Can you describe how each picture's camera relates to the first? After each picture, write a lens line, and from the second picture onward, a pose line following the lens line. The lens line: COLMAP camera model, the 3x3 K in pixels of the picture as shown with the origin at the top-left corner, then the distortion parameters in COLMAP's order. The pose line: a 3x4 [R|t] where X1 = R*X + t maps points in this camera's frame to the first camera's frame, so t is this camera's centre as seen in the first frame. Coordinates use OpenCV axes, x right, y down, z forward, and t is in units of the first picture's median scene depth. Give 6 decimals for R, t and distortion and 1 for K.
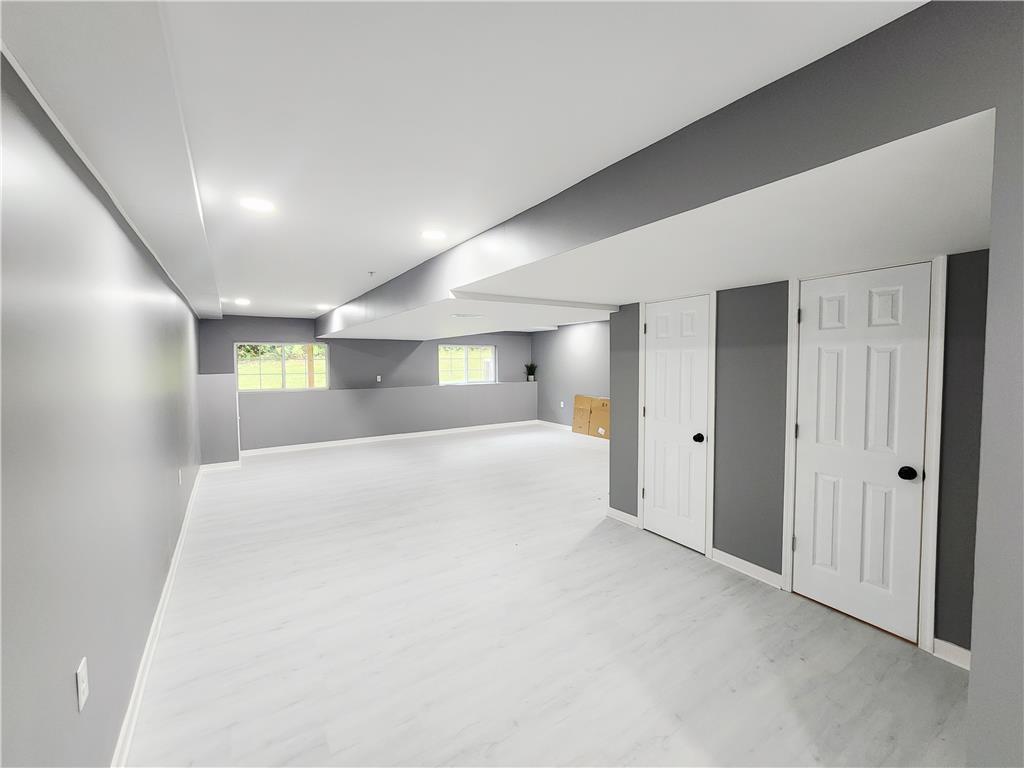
lens RADIAL K [[419.6, 0, 514.4], [0, 419.6, 384.3], [0, 0, 1]] dist [0.001115, 0.000782]
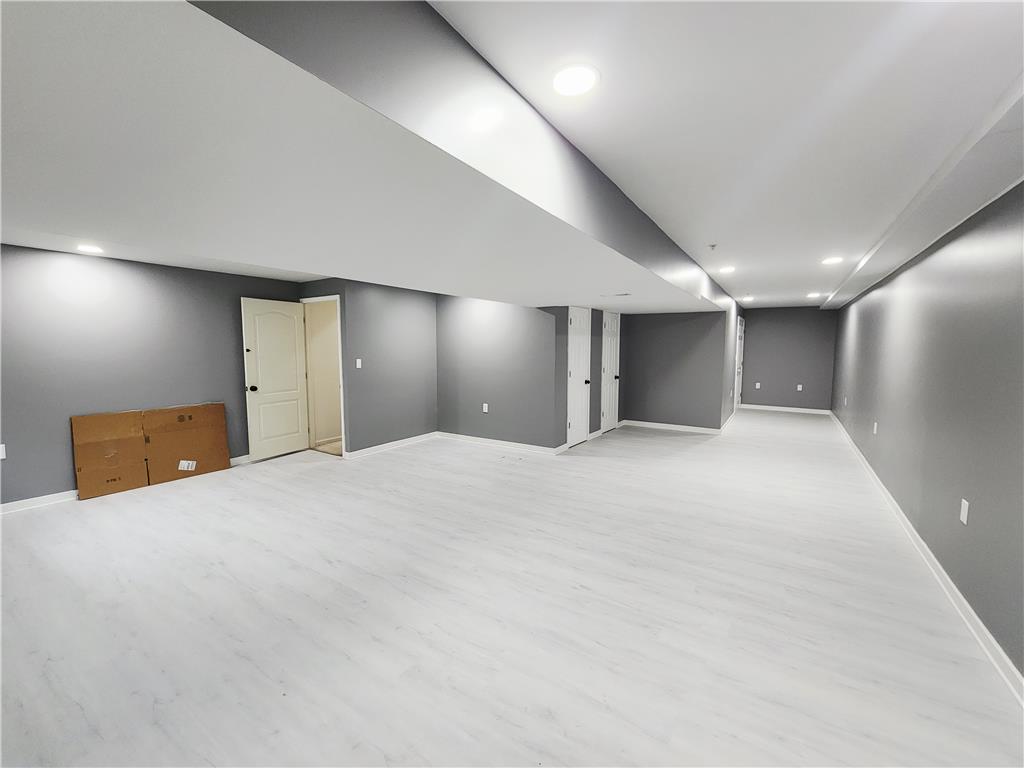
lens RADIAL K [[421.0, 0, 512.4], [0, 421.0, 387.6], [0, 0, 1]] dist [0.000992, 0.000239]
pose [[-0.397206, -0.087934, 0.913507, -0.441829], [0.050101, 0.991837, 0.117259, -0.033927], [-0.916361, 0.092343, -0.389558, 0.756586]]
